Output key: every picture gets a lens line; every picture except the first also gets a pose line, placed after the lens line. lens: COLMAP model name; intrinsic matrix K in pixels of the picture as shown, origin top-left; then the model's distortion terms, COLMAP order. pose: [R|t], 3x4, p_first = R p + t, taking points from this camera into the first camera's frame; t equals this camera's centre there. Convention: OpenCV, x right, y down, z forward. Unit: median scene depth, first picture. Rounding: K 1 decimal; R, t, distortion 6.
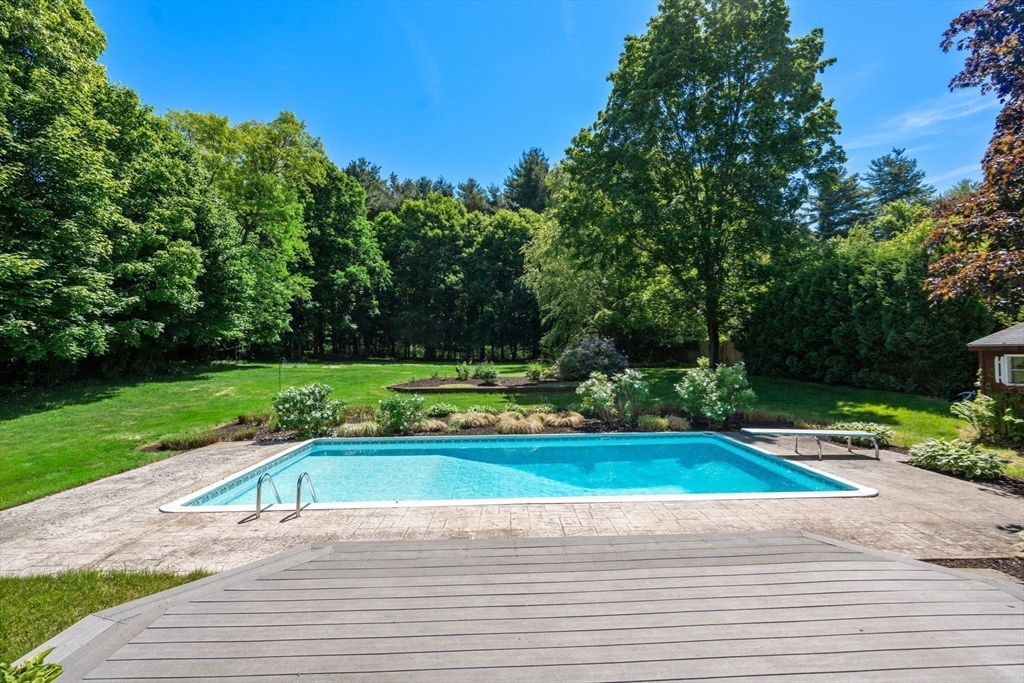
lens RADIAL K [[461.6, 0, 512.2], [0, 461.6, 339.7], [0, 0, 1]] dist [-0.003860, 0.000182]
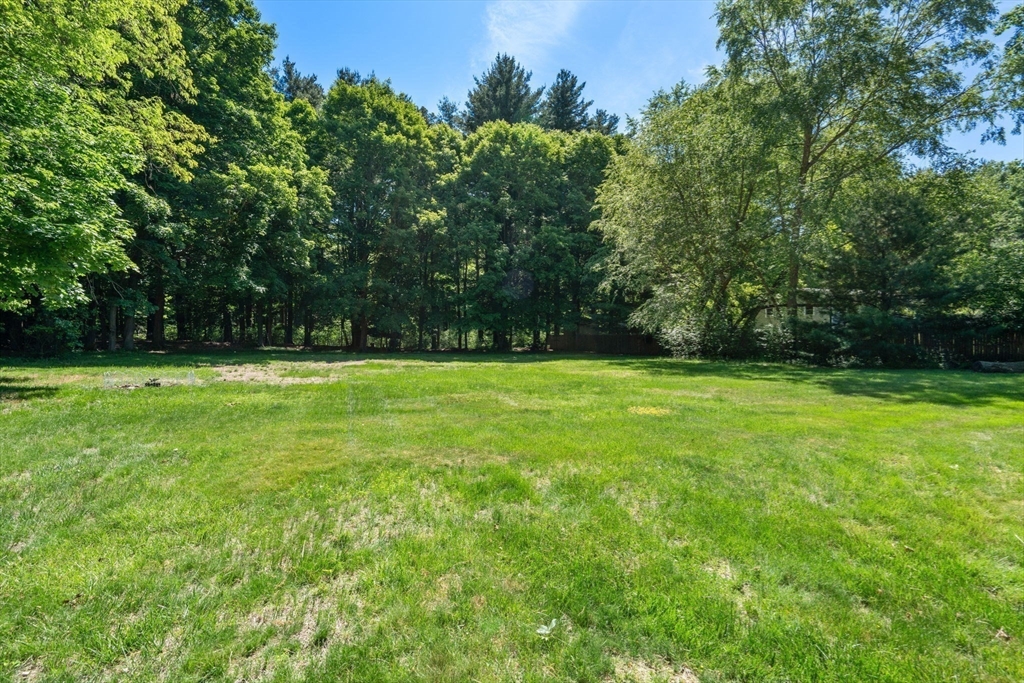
lens RADIAL K [[461.6, 0, 512.2], [0, 461.6, 339.7], [0, 0, 1]] dist [-0.003860, 0.000182]
pose [[0.955063, -0.001063, 0.296400, -0.241690], [-0.006903, 0.999643, 0.025828, 0.013480], [-0.296322, -0.026714, 0.954714, 0.458591]]
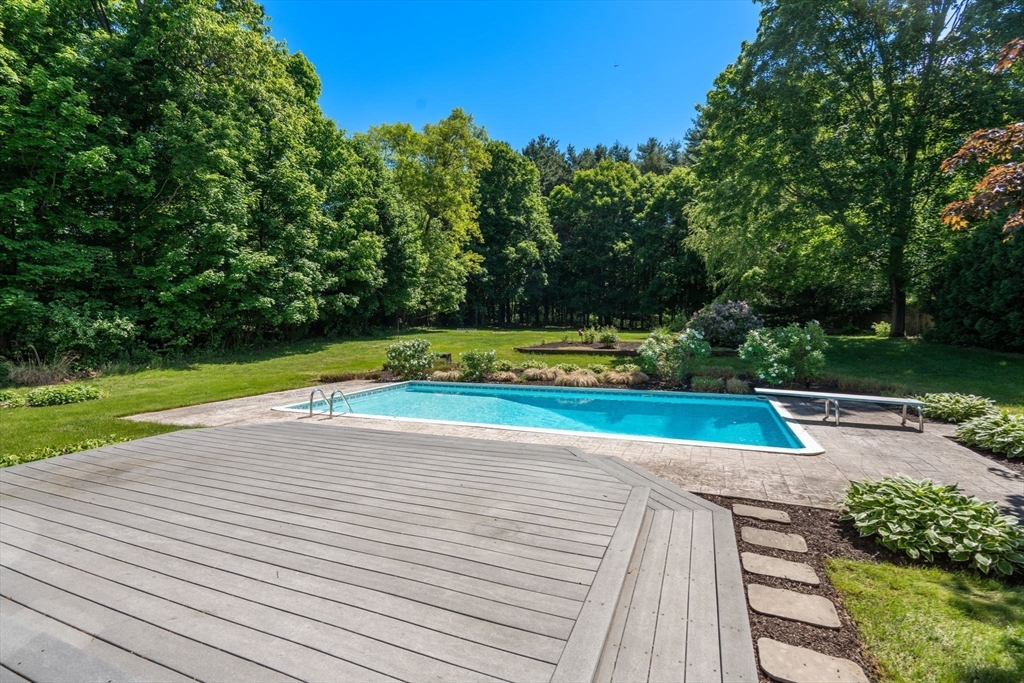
lens RADIAL K [[461.6, 0, 512.2], [0, 461.6, 339.7], [0, 0, 1]] dist [-0.003860, 0.000182]
pose [[0.909259, 0.014008, -0.415994, 0.086720], [0.012807, 0.998019, 0.061600, 0.005844], [0.416033, -0.061338, 0.907278, -0.011333]]
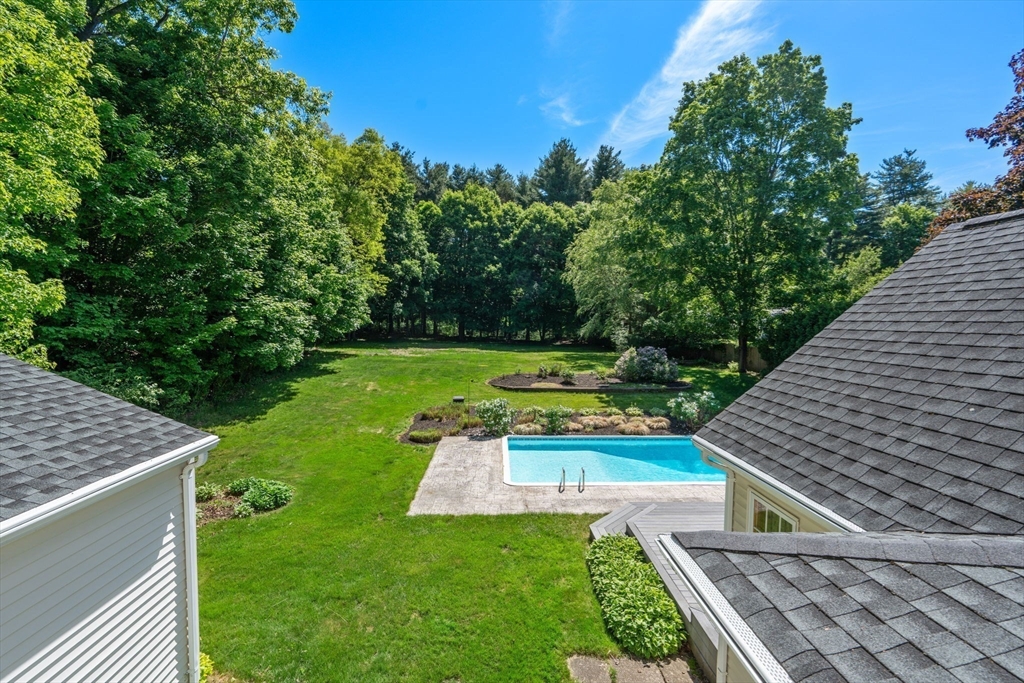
lens RADIAL K [[465.6, 0, 512.0], [0, 465.6, 341.5], [0, 0, 1]] dist [-0.005018, 0.000820]
pose [[0.999676, 0.023626, 0.009498, -0.103518], [-0.024268, 0.996932, 0.074417, -0.051235], [-0.007711, -0.074623, 0.997182, -0.123908]]
